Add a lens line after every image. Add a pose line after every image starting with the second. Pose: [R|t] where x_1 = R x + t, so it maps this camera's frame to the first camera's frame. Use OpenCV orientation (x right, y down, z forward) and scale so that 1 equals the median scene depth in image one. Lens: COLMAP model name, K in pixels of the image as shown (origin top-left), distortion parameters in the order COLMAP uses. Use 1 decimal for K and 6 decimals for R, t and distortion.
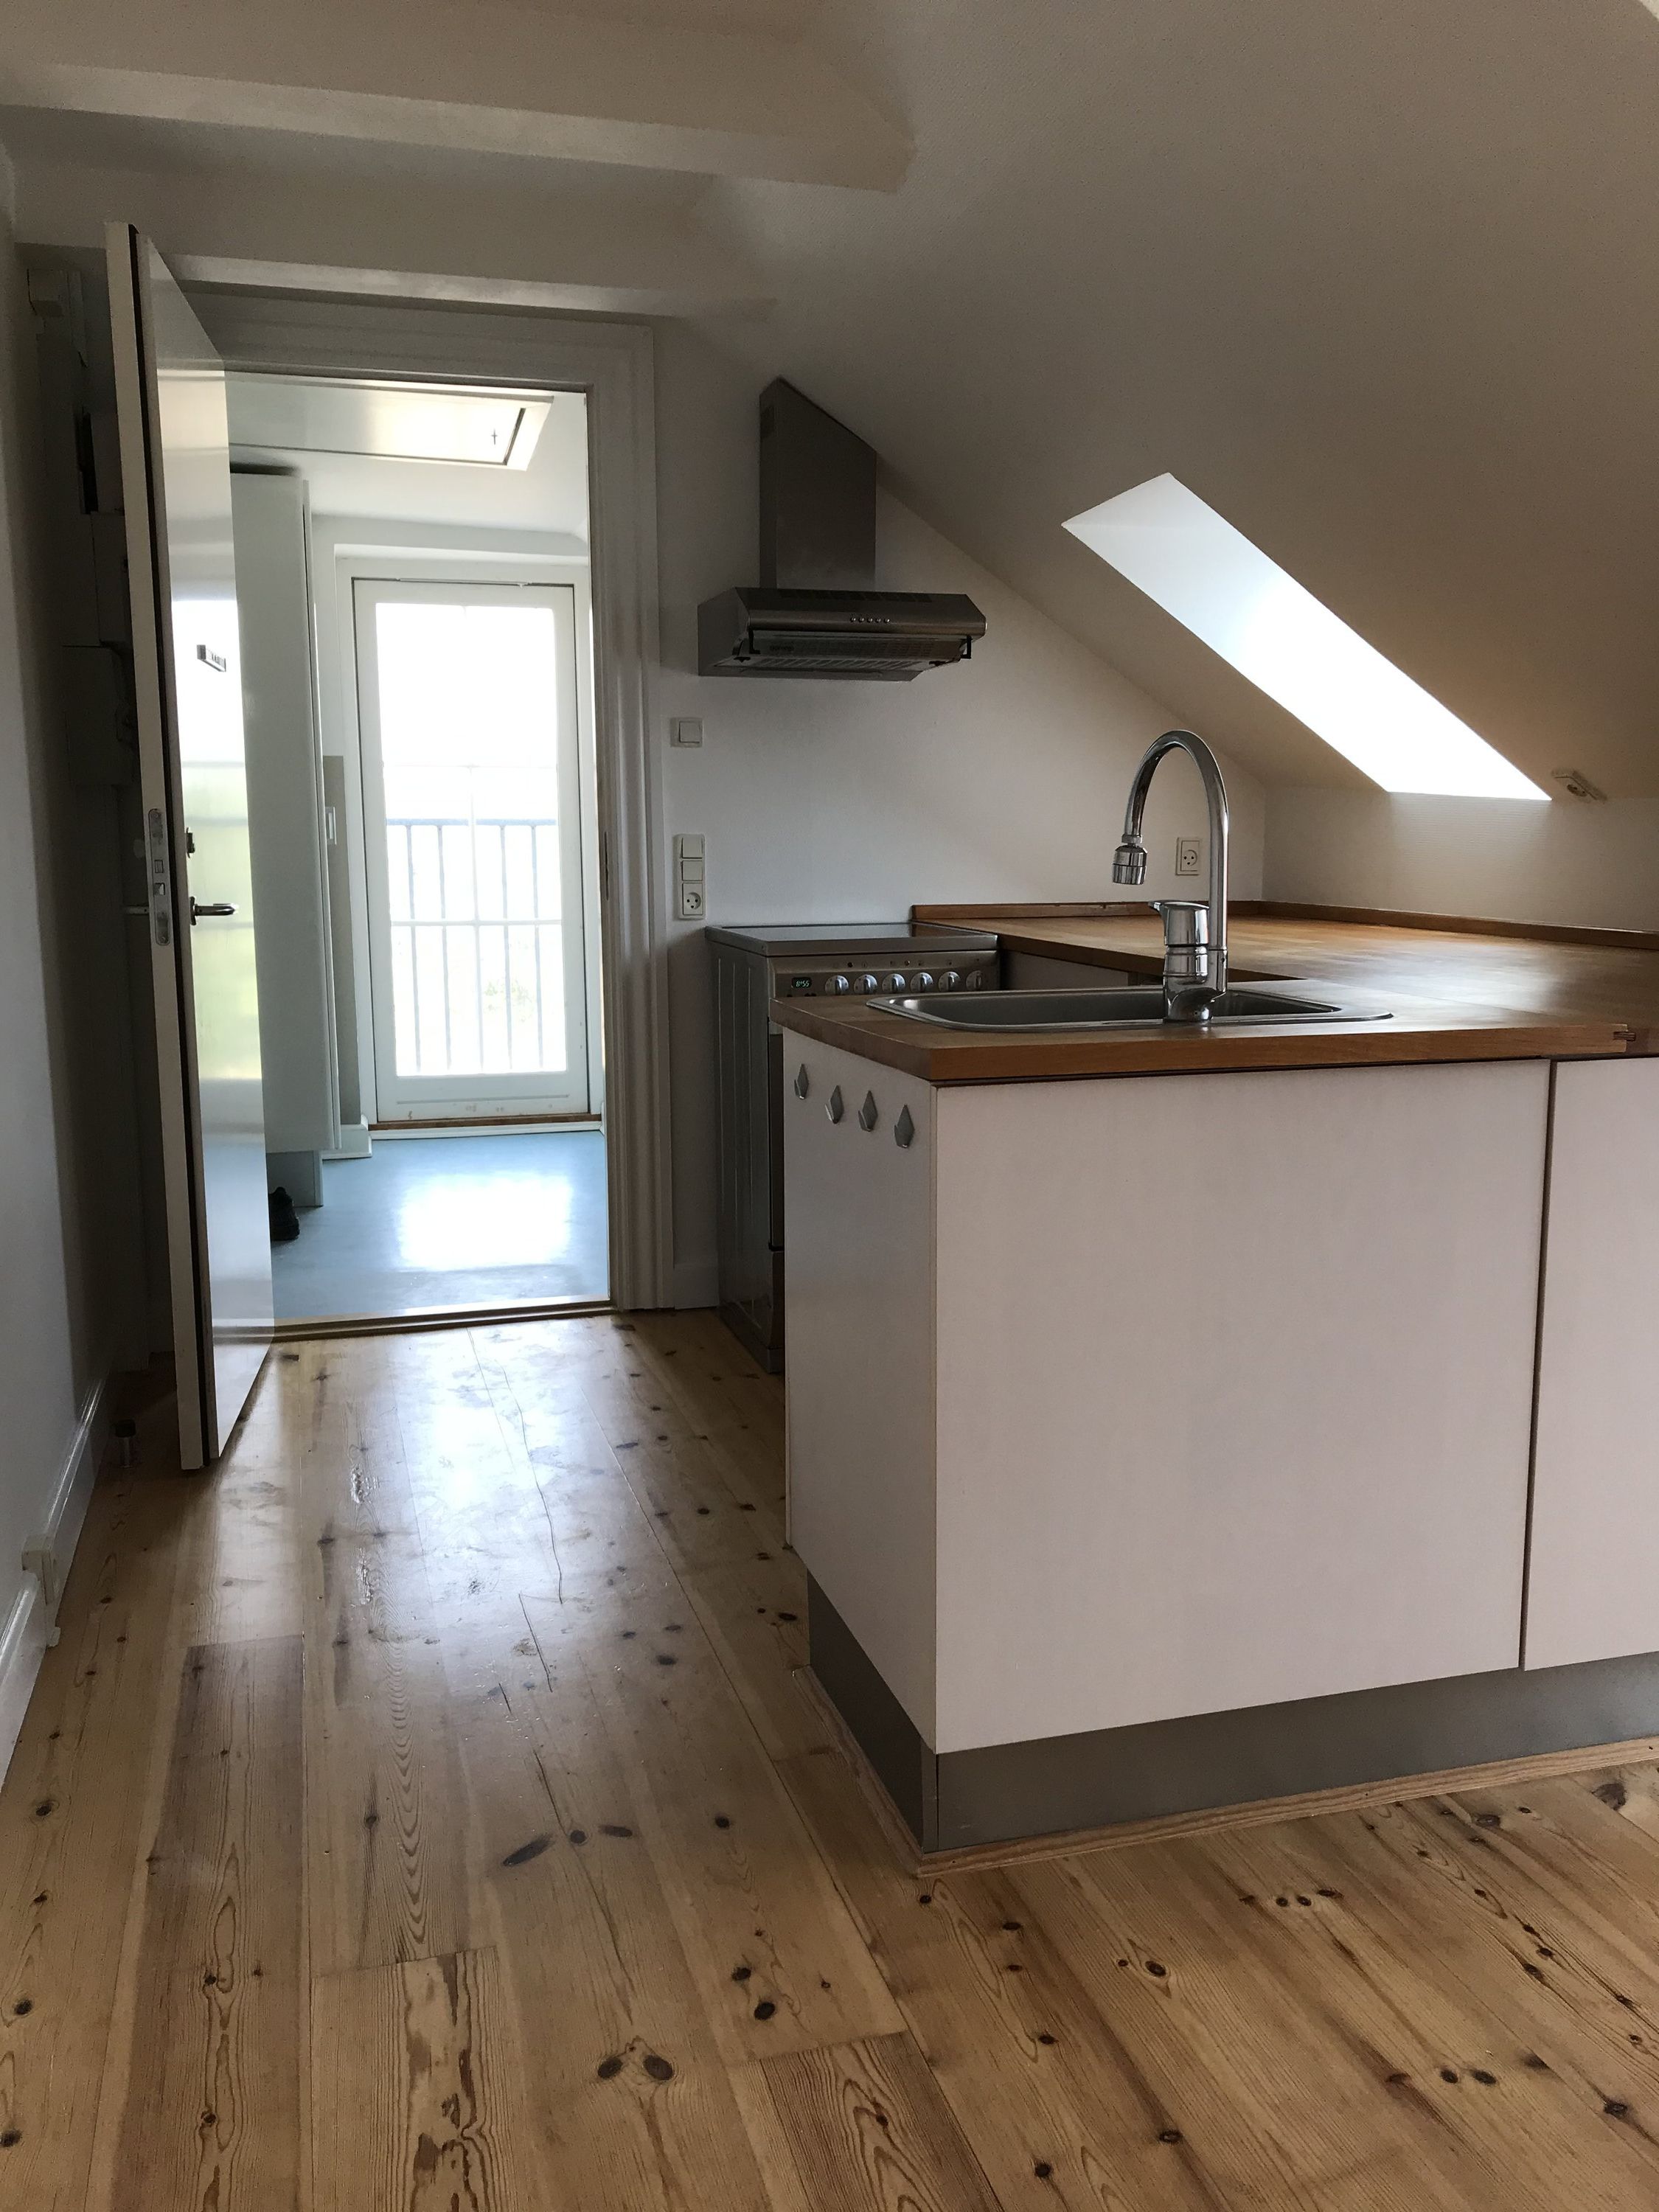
lens RADIAL K [[1807.8, 0, 830.9], [0, 1807.8, 1105.1], [0, 0, 1]] dist [0.038993, 0.003227]
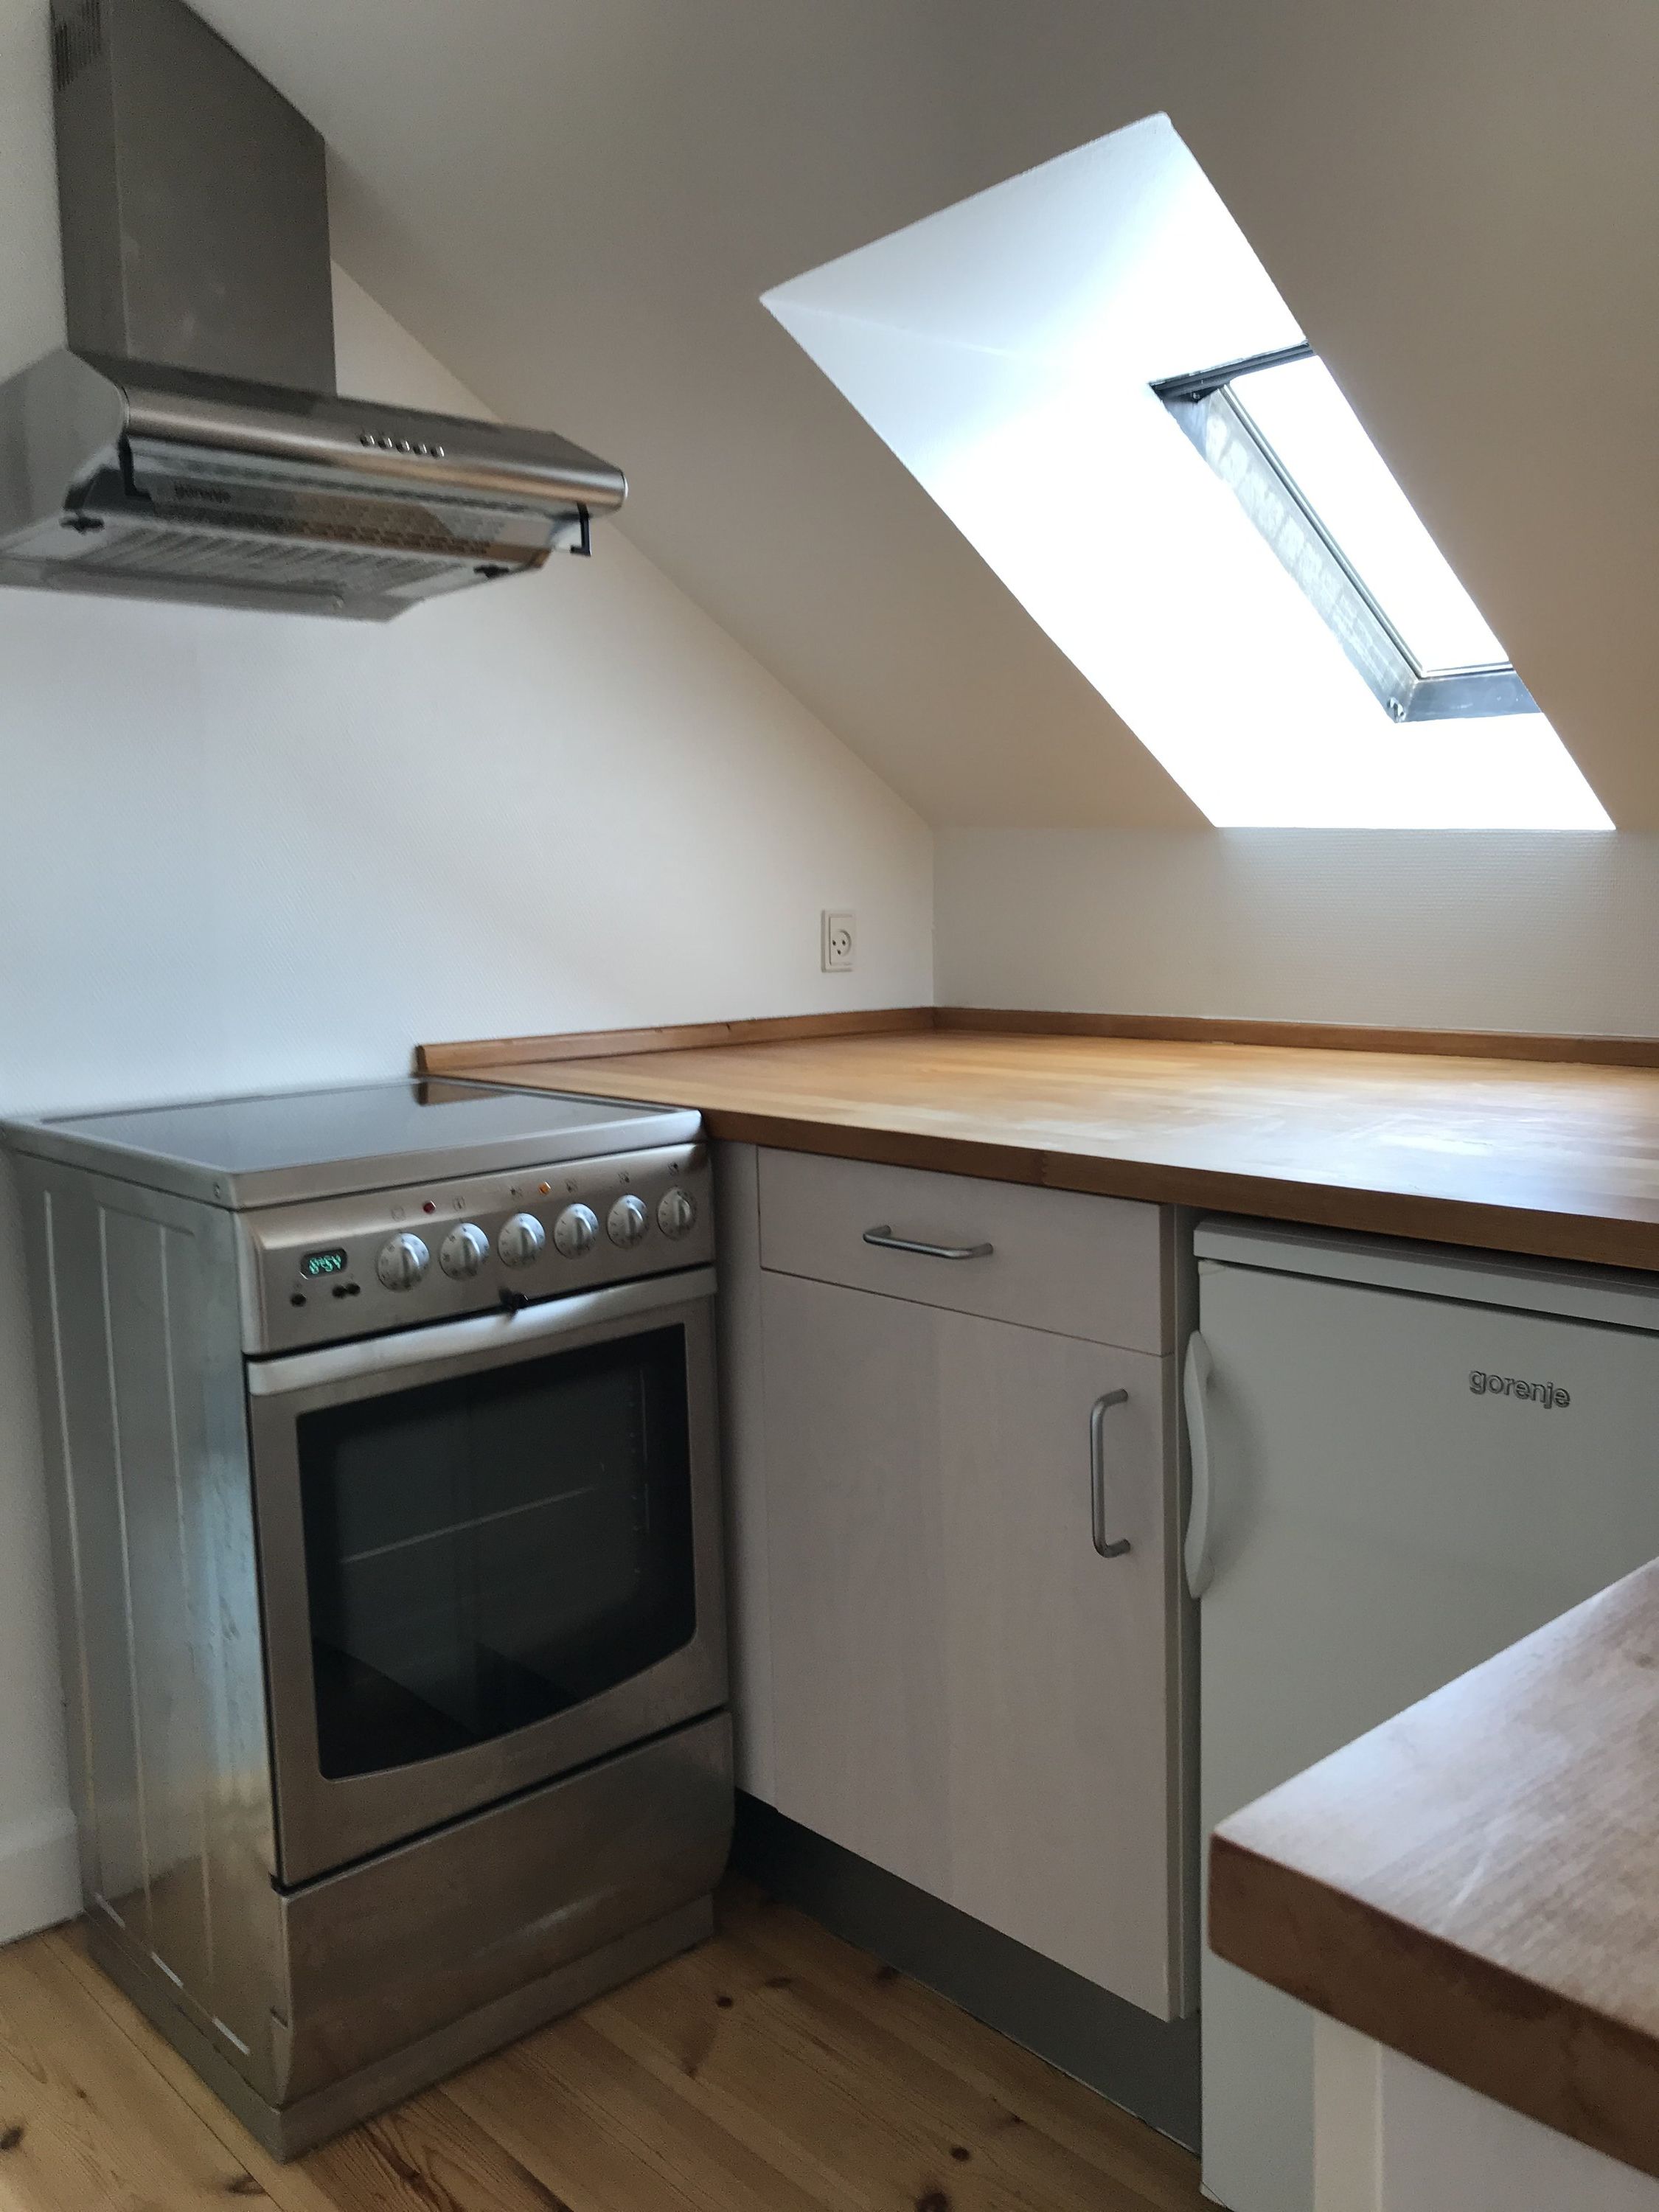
lens RADIAL K [[1807.8, 0, 825.5], [0, 1807.8, 1104.3], [0, 0, 1]] dist [0.038993, 0.003227]
pose [[0.897516, -0.069668, 0.435443, -0.087402], [0.087181, 0.995985, -0.020341, -0.079287], [-0.432278, 0.056219, 0.899986, 0.515775]]
